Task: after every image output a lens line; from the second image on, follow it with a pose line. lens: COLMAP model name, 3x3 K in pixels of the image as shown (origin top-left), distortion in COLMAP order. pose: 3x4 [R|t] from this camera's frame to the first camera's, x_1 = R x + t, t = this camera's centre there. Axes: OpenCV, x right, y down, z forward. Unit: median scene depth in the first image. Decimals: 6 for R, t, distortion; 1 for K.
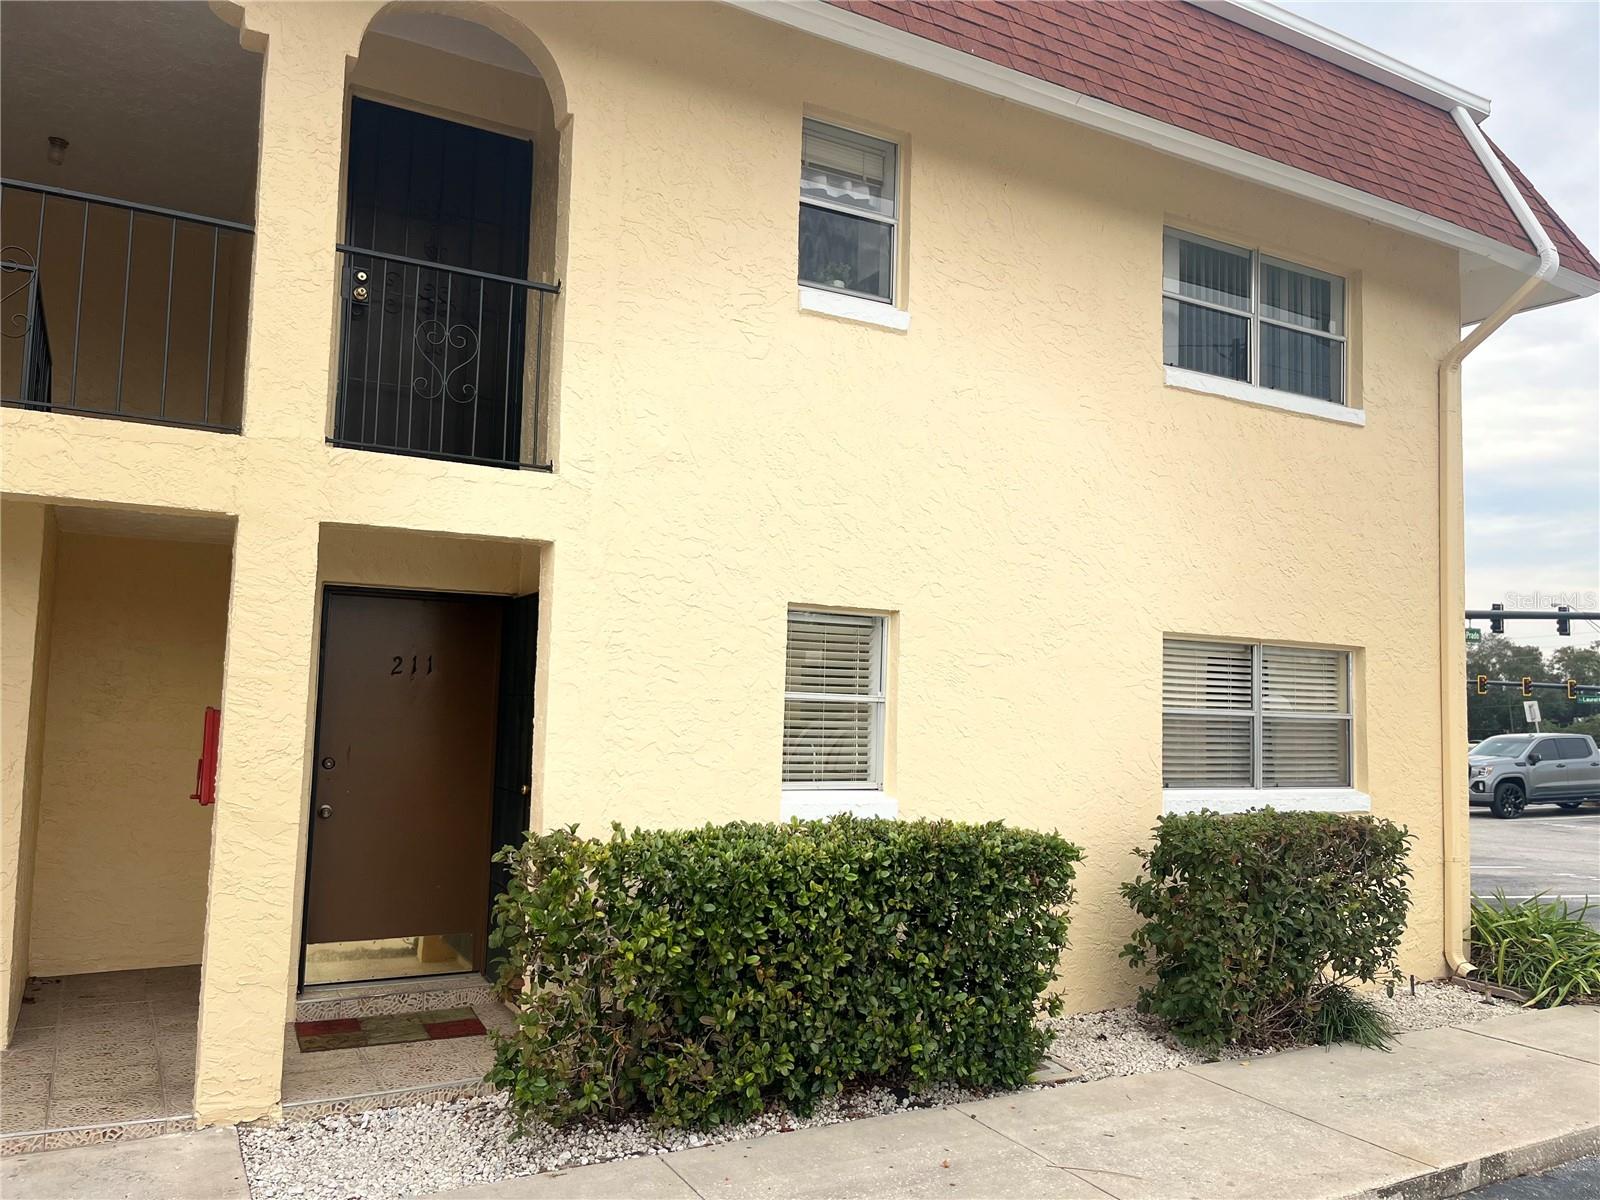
lens RADIAL K [[1225.0, 0, 796.0], [0, 1225.0, 597.1], [0, 0, 1]] dist [0.046610, -0.051507]
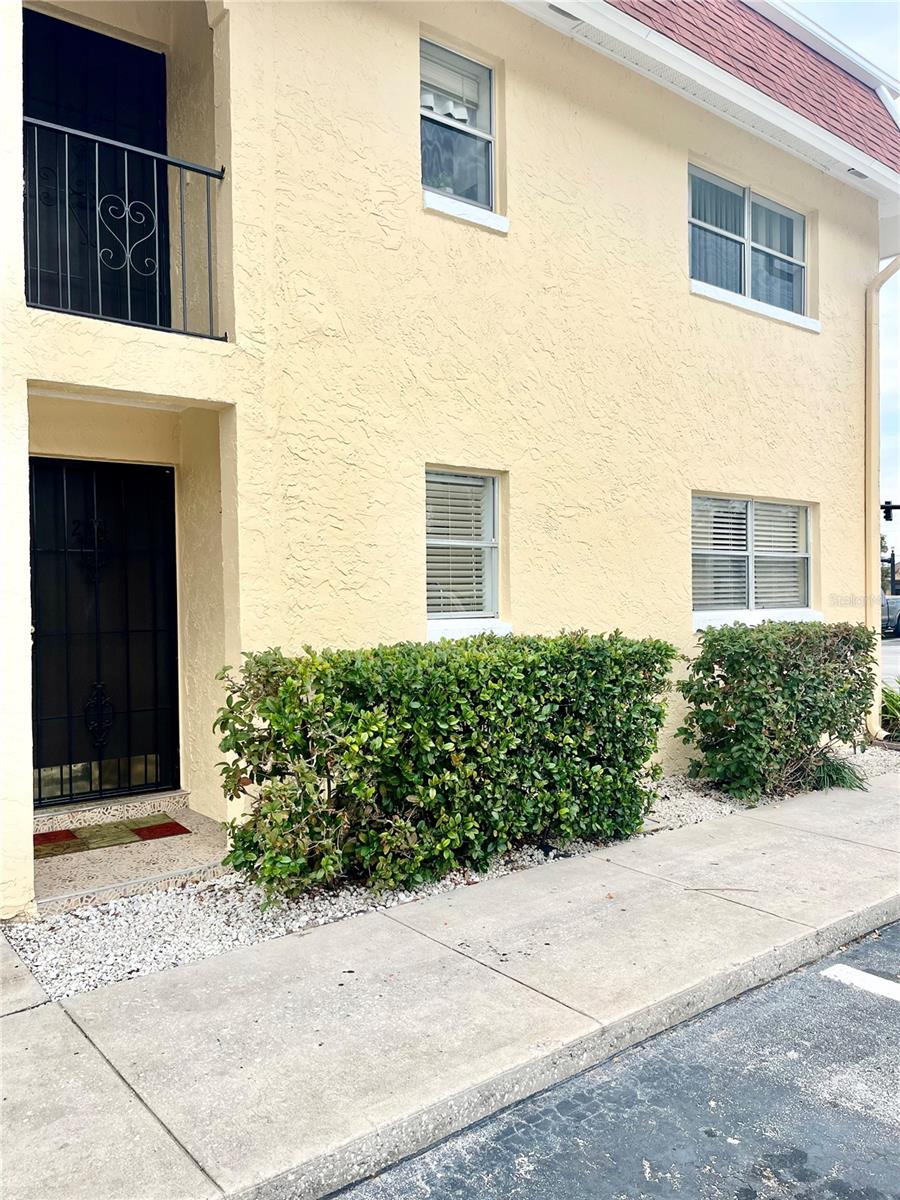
lens RADIAL K [[919.6, 0, 450.0], [0, 919.6, 600.0], [0, 0, 1]] dist [0.044298, -0.055169]
pose [[0.985724, -0.042786, 0.162840, -0.151226], [0.027358, 0.995021, 0.095833, 0.059049], [-0.166130, -0.090010, 0.981987, 0.118390]]
